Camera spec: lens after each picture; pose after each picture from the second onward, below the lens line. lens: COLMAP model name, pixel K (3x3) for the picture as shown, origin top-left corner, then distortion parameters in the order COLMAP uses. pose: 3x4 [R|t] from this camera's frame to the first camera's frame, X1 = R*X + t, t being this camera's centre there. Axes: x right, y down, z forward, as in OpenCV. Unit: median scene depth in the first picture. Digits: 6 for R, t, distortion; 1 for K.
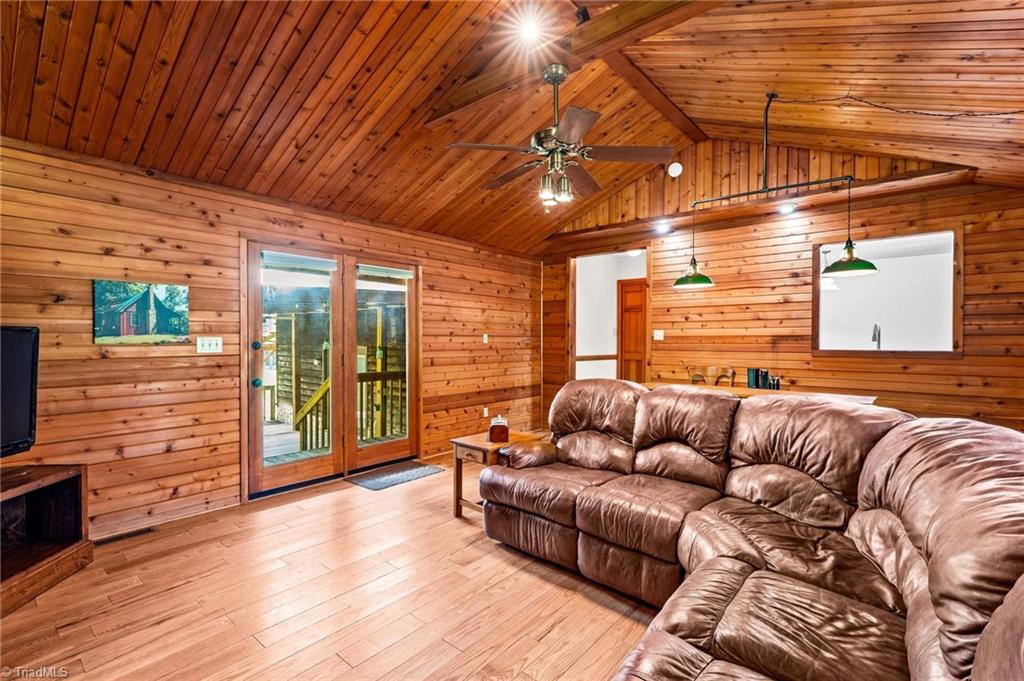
lens RADIAL K [[469.0, 0, 516.5], [0, 469.0, 340.7], [0, 0, 1]] dist [-0.003439, 0.001927]
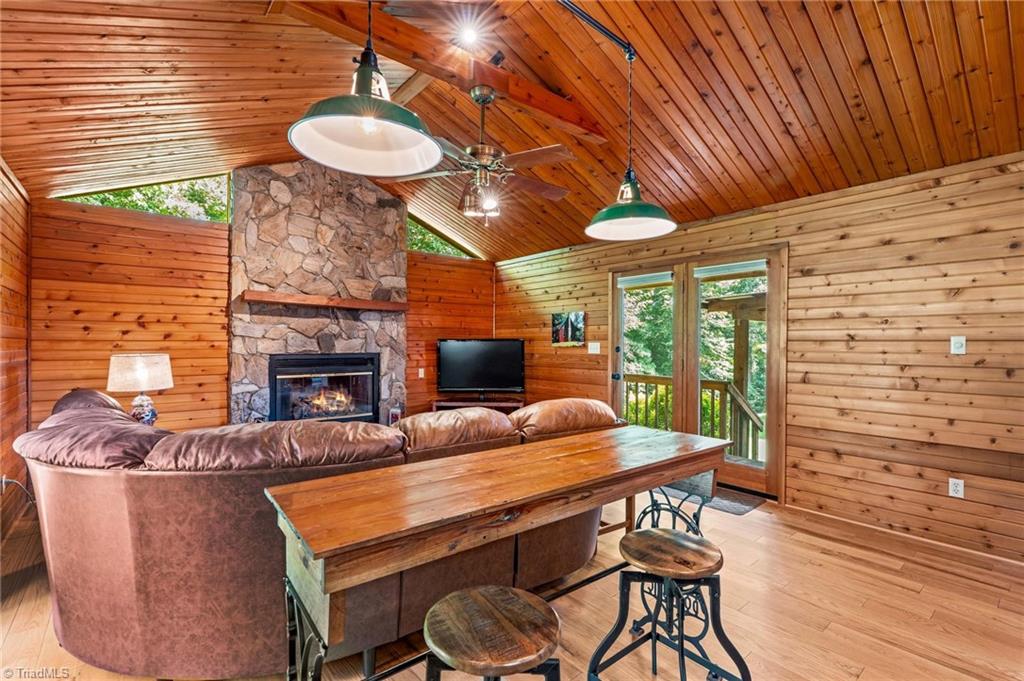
lens RADIAL K [[469.0, 0, 509.5], [0, 469.0, 340.2], [0, 0, 1]] dist [-0.003439, 0.001927]
pose [[-0.202916, -0.005912, -0.979178, 0.687049], [-0.005867, 0.999971, -0.004822, -0.006000], [0.979179, 0.004766, -0.202945, 0.795833]]
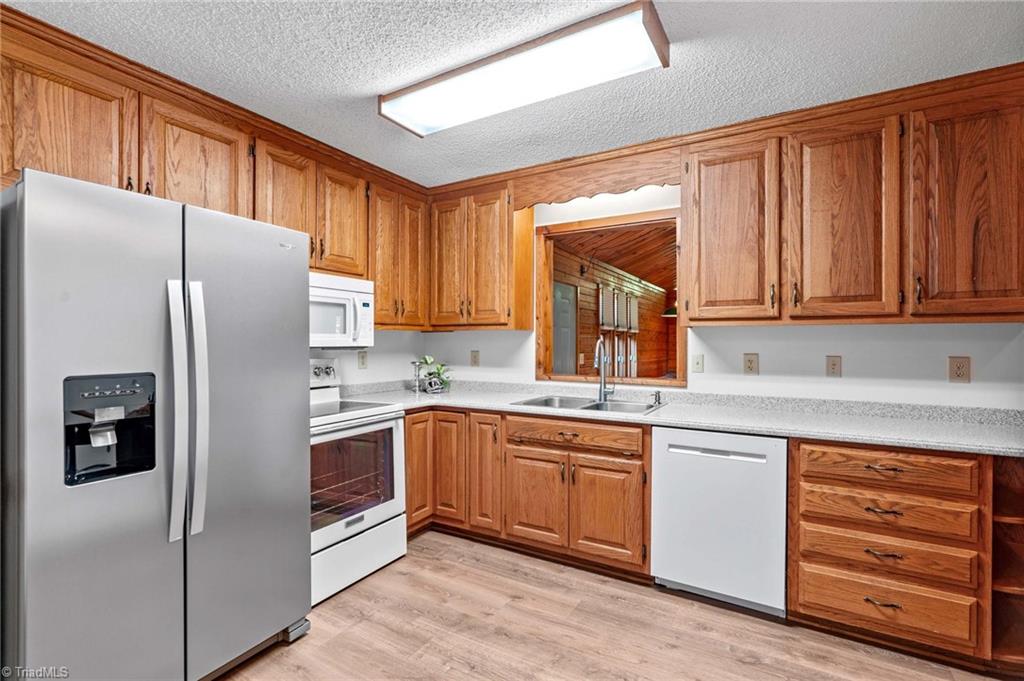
lens RADIAL K [[469.0, 0, 514.8], [0, 469.0, 340.2], [0, 0, 1]] dist [-0.003439, 0.001927]
pose [[-0.988293, -0.004295, -0.152509, 0.992270], [-0.003450, 0.999977, -0.005810, -0.035501], [0.152531, -0.005216, -0.988285, 1.655974]]
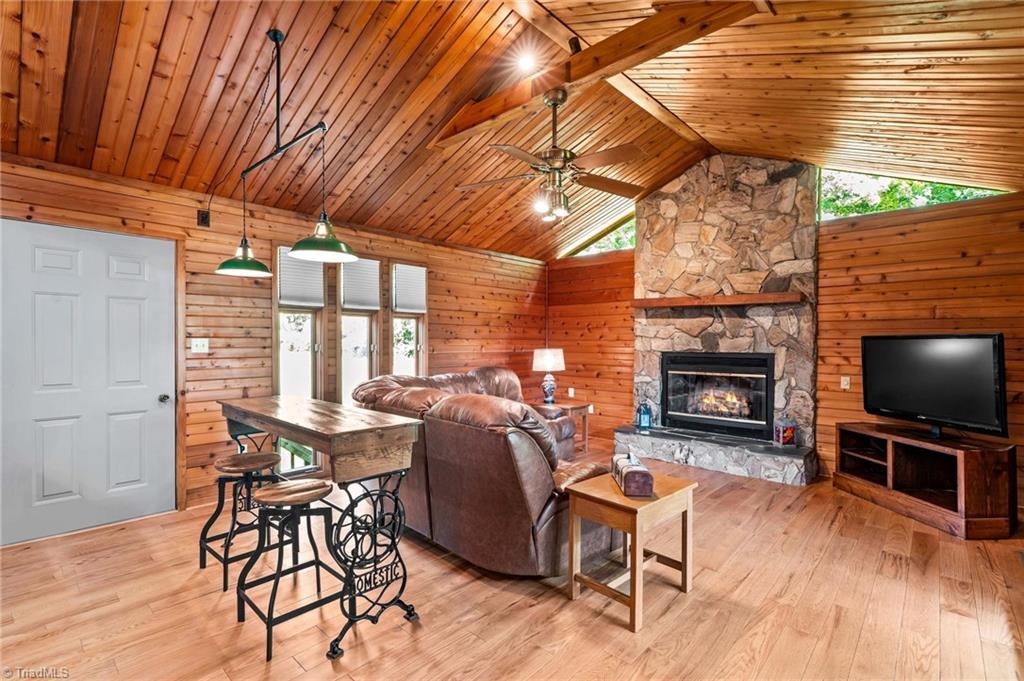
lens RADIAL K [[469.0, 0, 505.8], [0, 469.0, 342.5], [0, 0, 1]] dist [-0.003439, 0.001927]
pose [[-0.997006, -0.002048, 0.077297, 0.071949], [-0.001661, 0.999986, 0.005077, -0.005496], [-0.077306, 0.004933, -0.996995, 1.305739]]
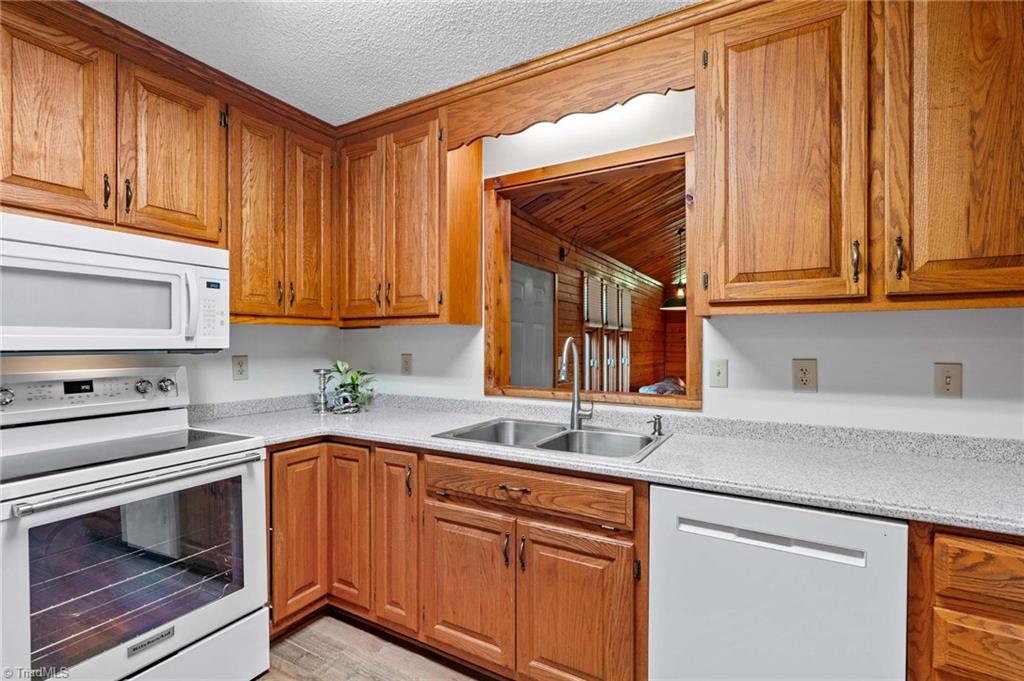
lens RADIAL K [[469.0, 0, 510.0], [0, 469.0, 342.9], [0, 0, 1]] dist [-0.003439, 0.001927]
pose [[-0.988201, -0.001659, -0.153155, 0.895119], [-0.001334, 0.999997, -0.002228, -0.034458], [0.153158, -0.001998, -0.988200, 1.444417]]
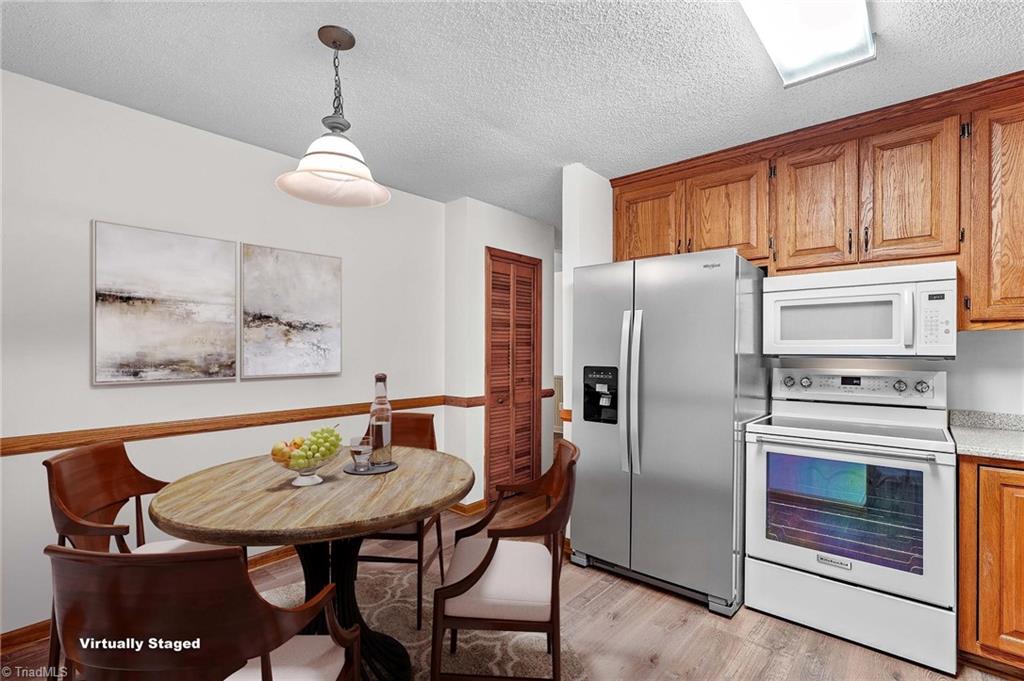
lens RADIAL K [[469.0, 0, 513.9], [0, 469.0, 349.5], [0, 0, 1]] dist [-0.003439, 0.001927]
pose [[0.037119, -0.004431, 0.999301, 0.618401], [-0.003449, 0.999984, 0.004562, -0.036456], [-0.999305, -0.003616, 0.037103, 1.380427]]
